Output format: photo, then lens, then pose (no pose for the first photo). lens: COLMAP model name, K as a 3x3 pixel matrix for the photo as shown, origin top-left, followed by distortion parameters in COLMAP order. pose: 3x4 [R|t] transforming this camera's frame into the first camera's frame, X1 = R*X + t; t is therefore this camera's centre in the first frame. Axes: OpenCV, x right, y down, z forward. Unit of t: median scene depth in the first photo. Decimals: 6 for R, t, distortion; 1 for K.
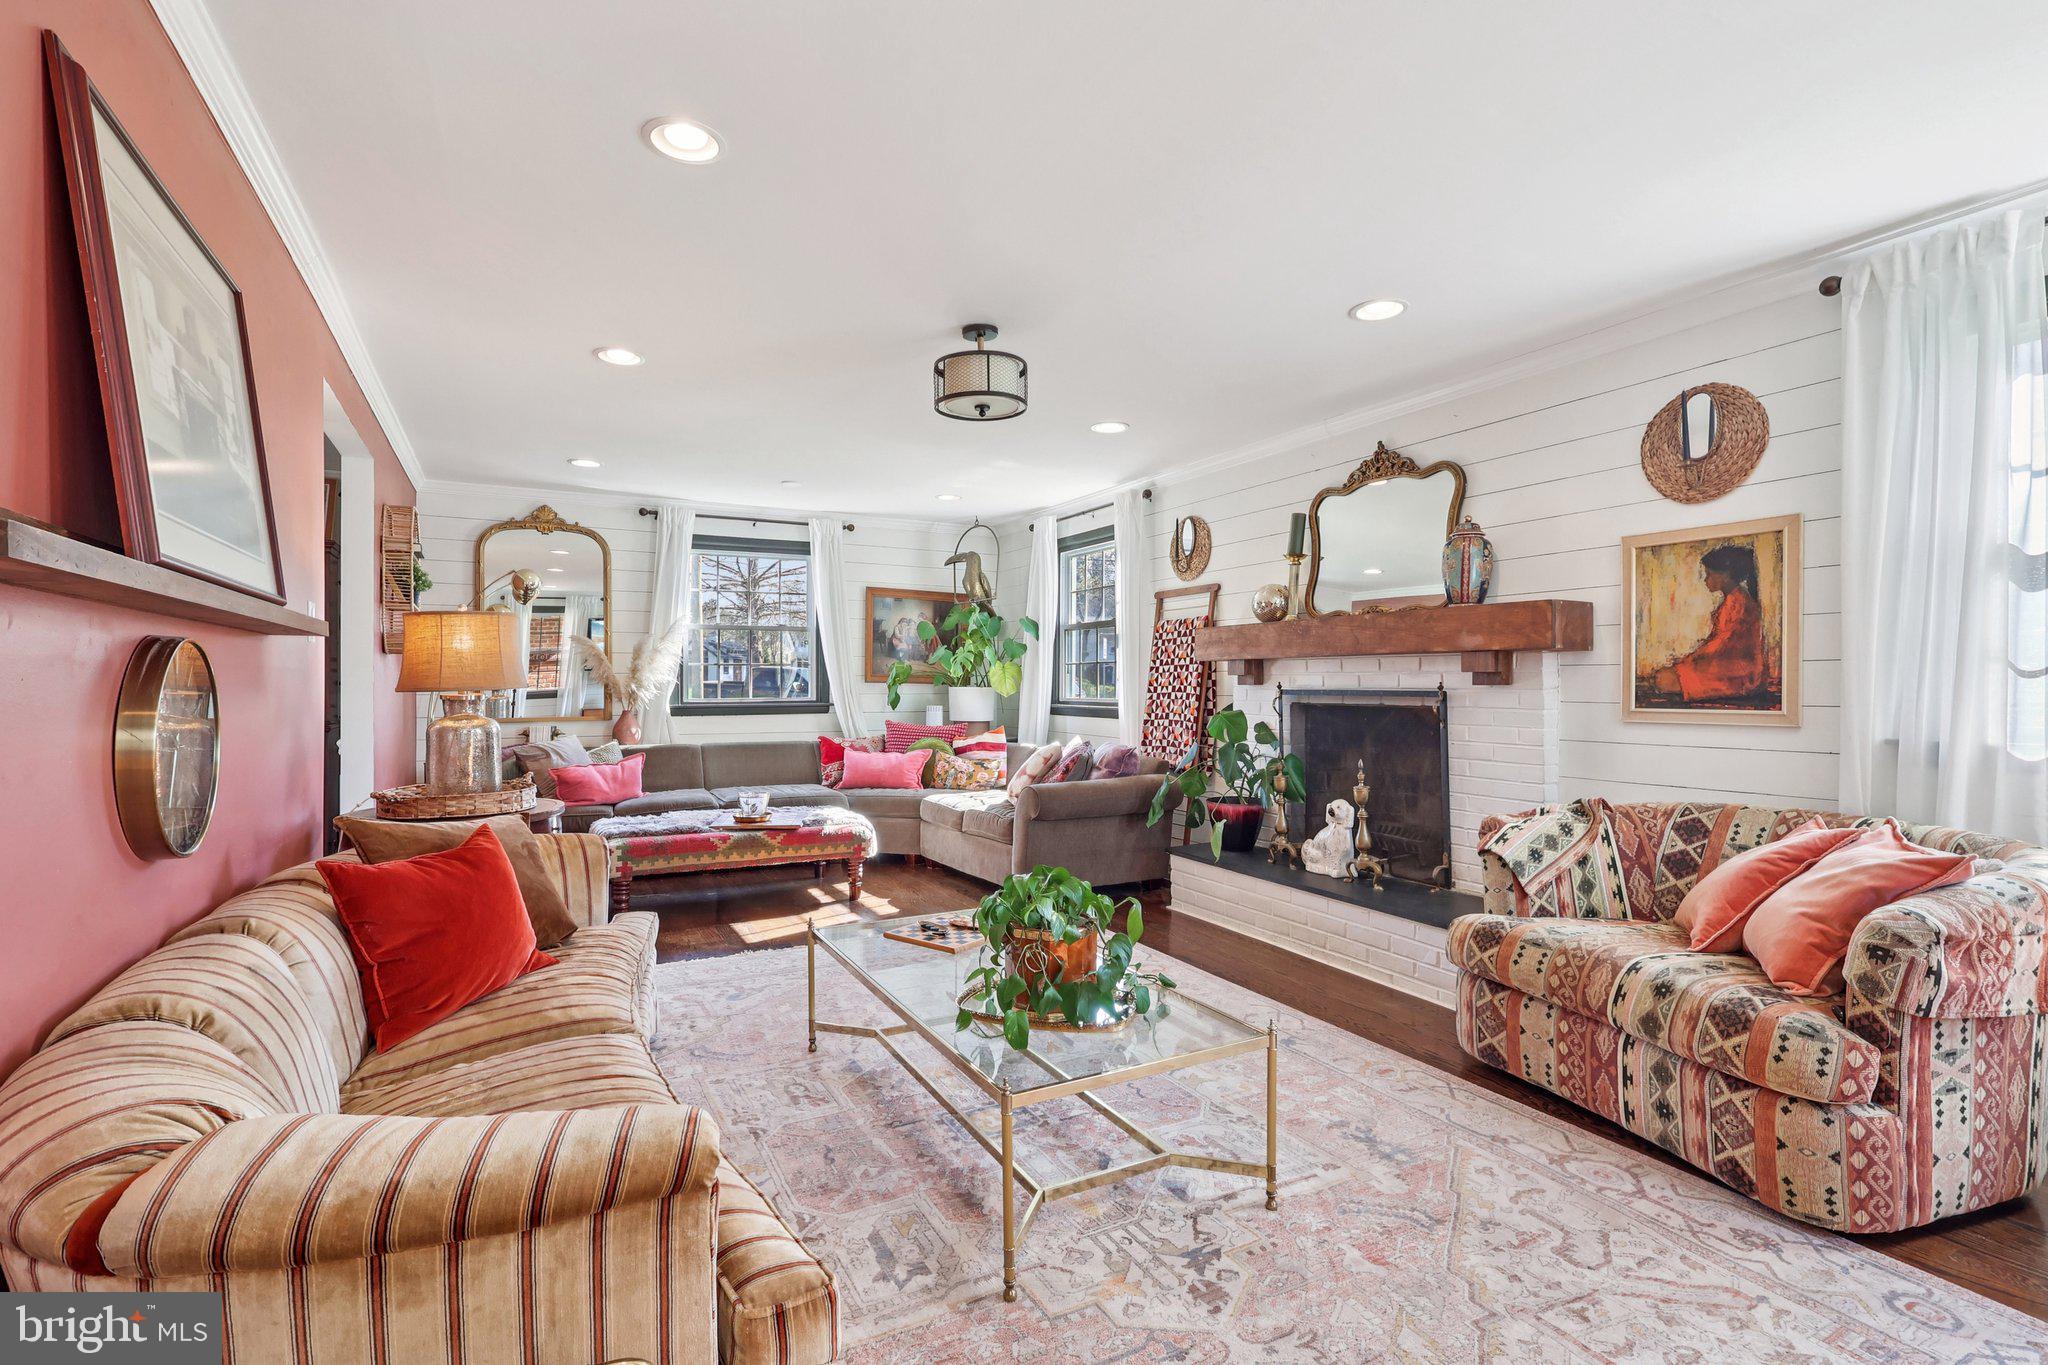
lens RADIAL K [[964.0, 0, 1028.3], [0, 964.0, 698.7], [0, 0, 1]] dist [-0.011111, 0.003800]
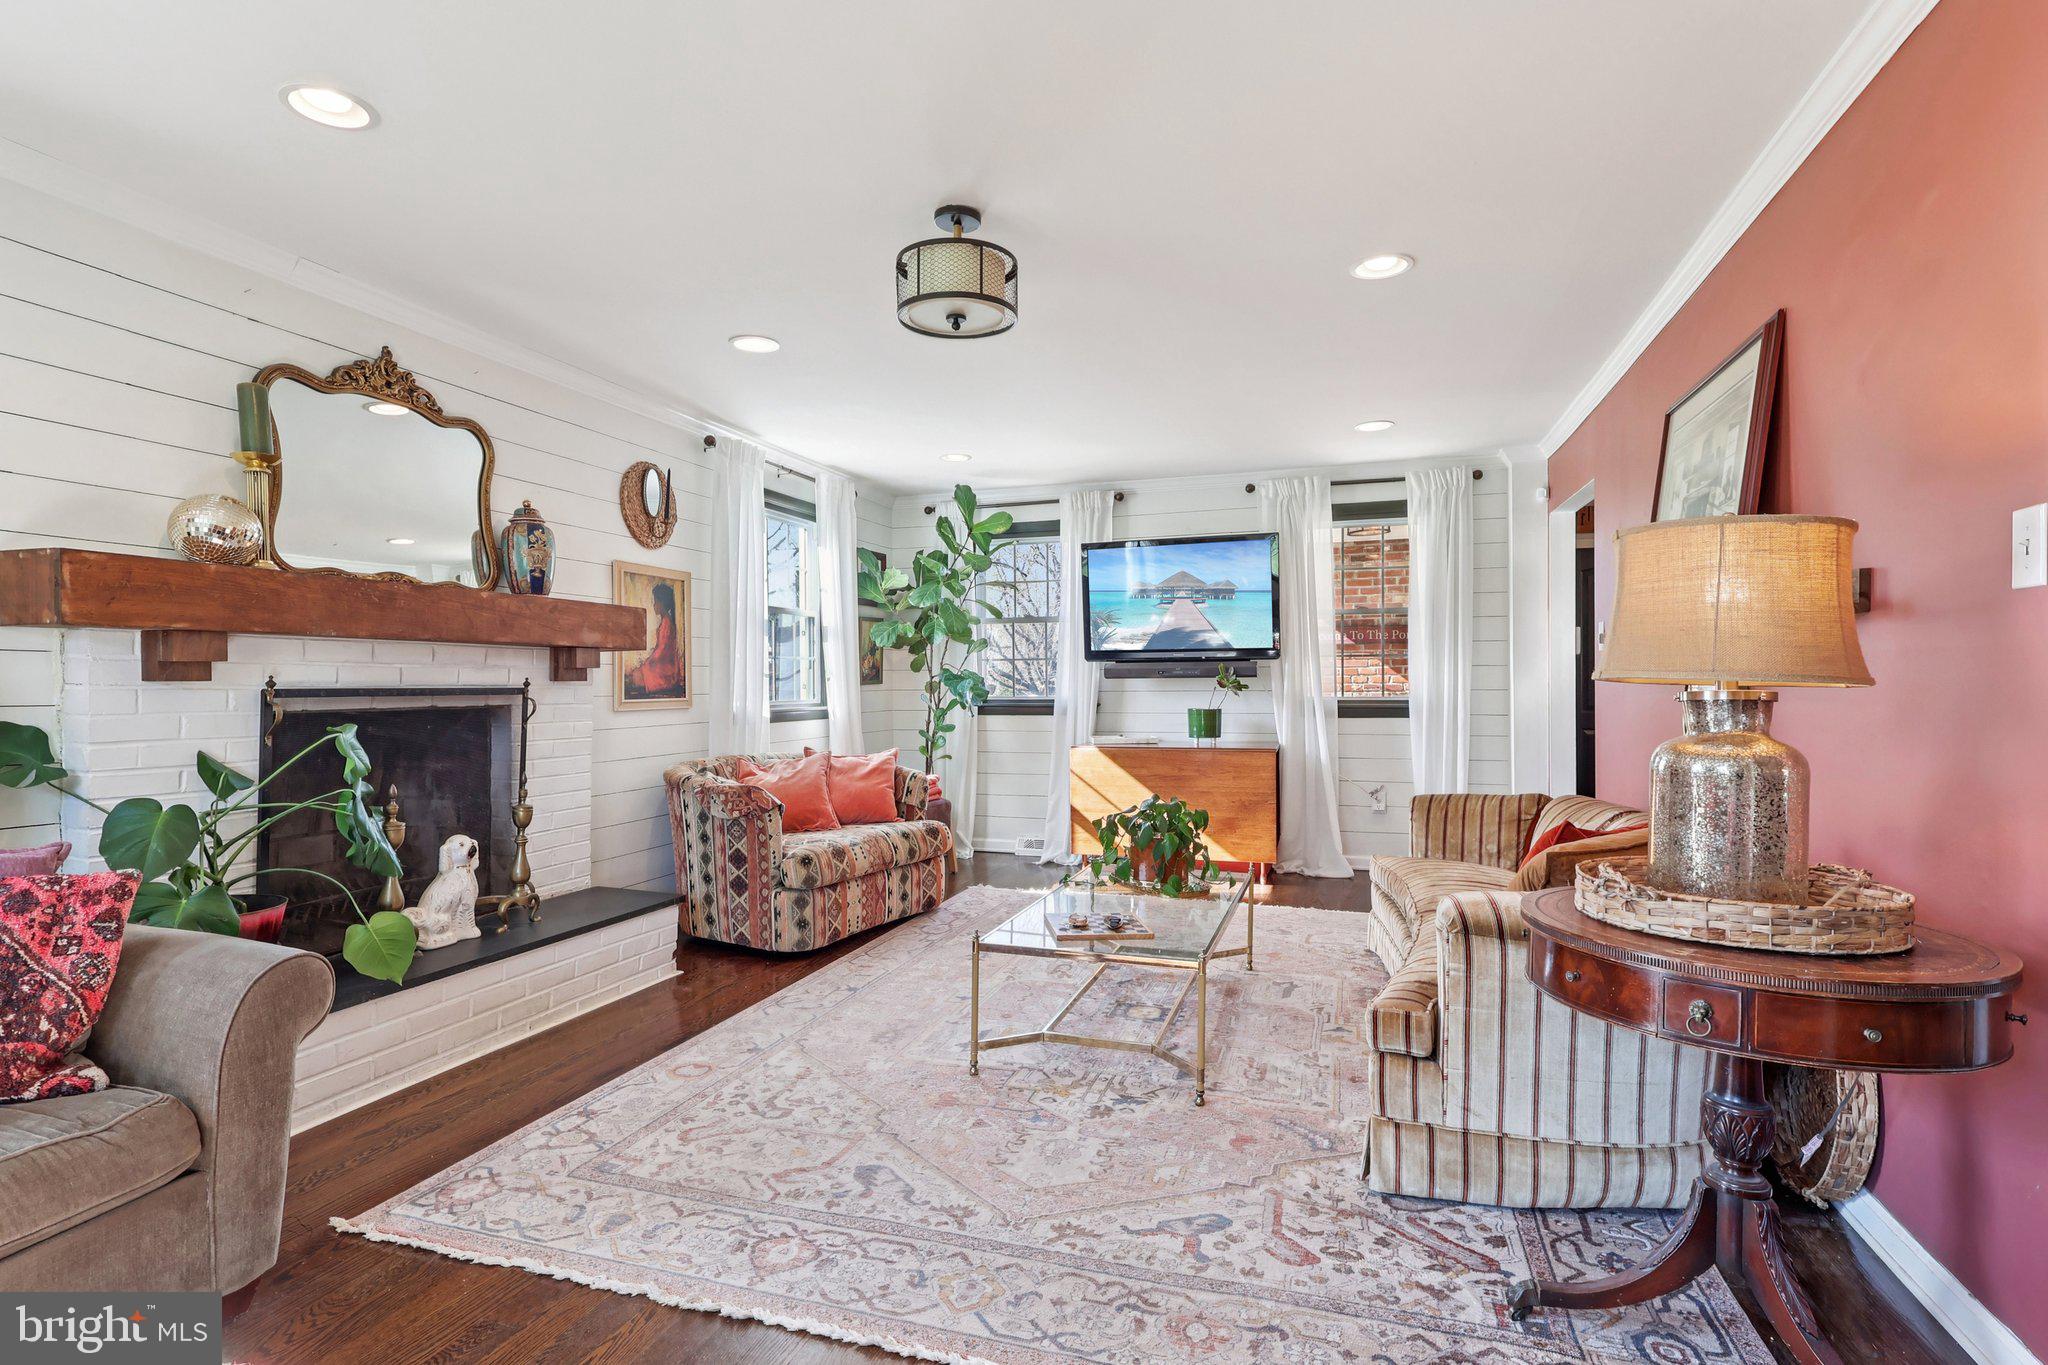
lens RADIAL K [[1014.6, 0, 1024.4], [0, 1014.6, 691.9], [0, 0, 1]] dist [-0.004050, 0.001237]
pose [[-0.700972, -0.009725, 0.713122, -0.630081], [0.008680, 0.999717, 0.022165, -0.022996], [-0.713136, 0.021728, -0.700689, 1.442986]]
